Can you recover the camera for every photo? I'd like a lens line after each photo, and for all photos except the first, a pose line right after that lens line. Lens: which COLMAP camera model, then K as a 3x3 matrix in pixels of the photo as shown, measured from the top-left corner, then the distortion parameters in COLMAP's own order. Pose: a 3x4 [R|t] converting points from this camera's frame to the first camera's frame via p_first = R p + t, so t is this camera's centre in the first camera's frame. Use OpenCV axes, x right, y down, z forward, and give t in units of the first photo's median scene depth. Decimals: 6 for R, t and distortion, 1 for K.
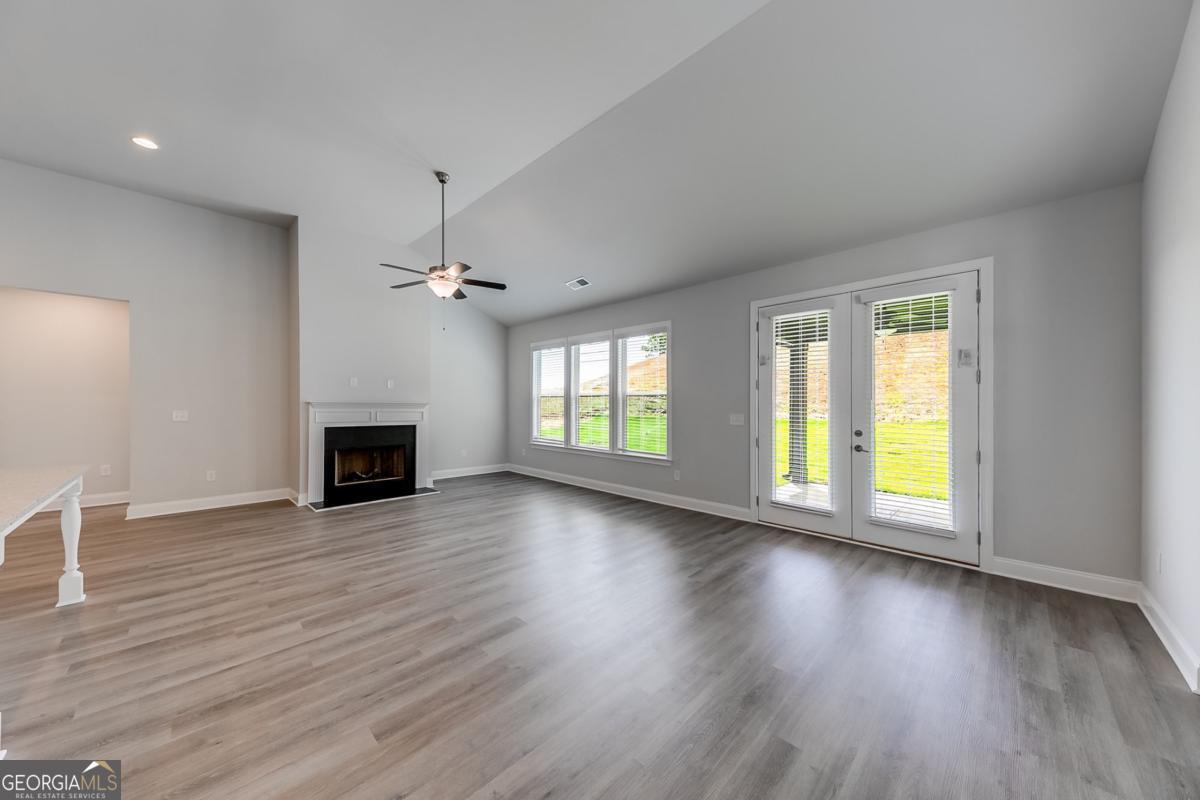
lens RADIAL K [[408.7, 0, 605.8], [0, 408.7, 402.8], [0, 0, 1]] dist [0.000094, -0.000144]
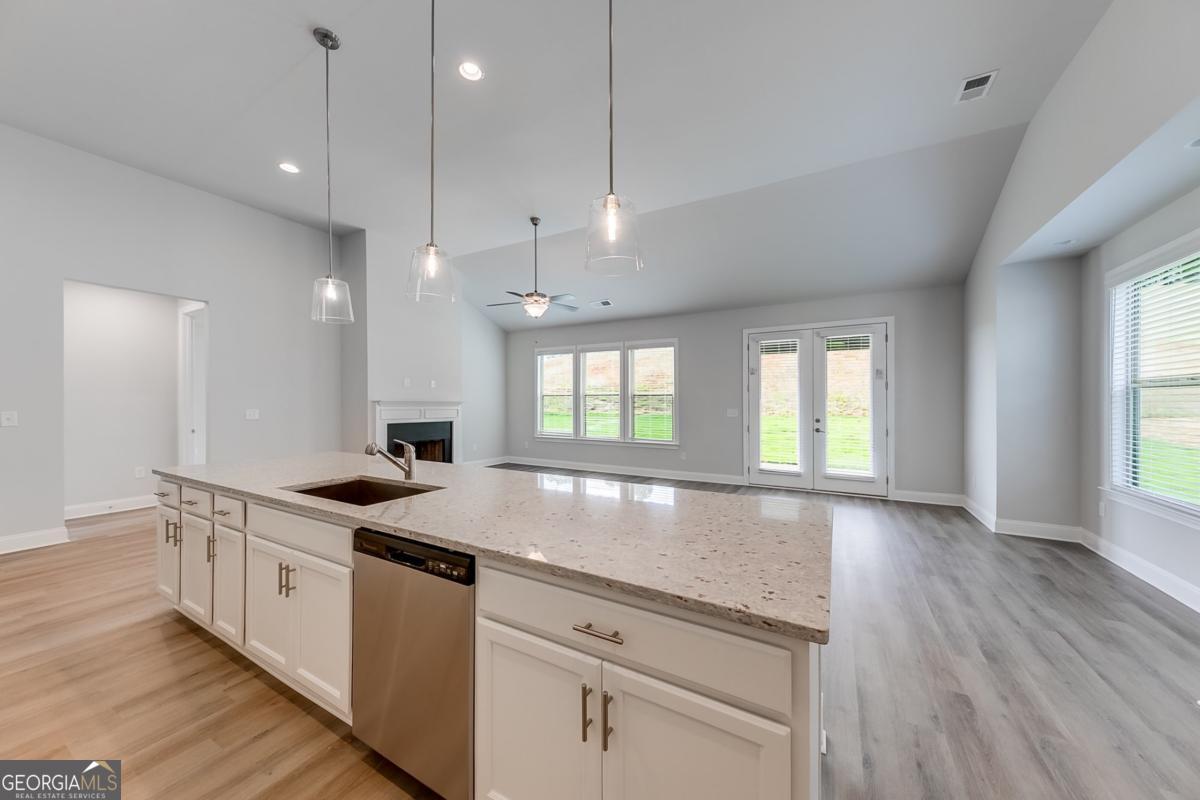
lens RADIAL K [[413.6, 0, 606.8], [0, 413.6, 397.8], [0, 0, 1]] dist [0.011749, -0.000018]
pose [[0.964056, 0.000443, 0.265698, -0.441594], [0.001308, 0.999979, -0.006410, -0.001817], [-0.265696, 0.006528, 0.964035, -0.235573]]
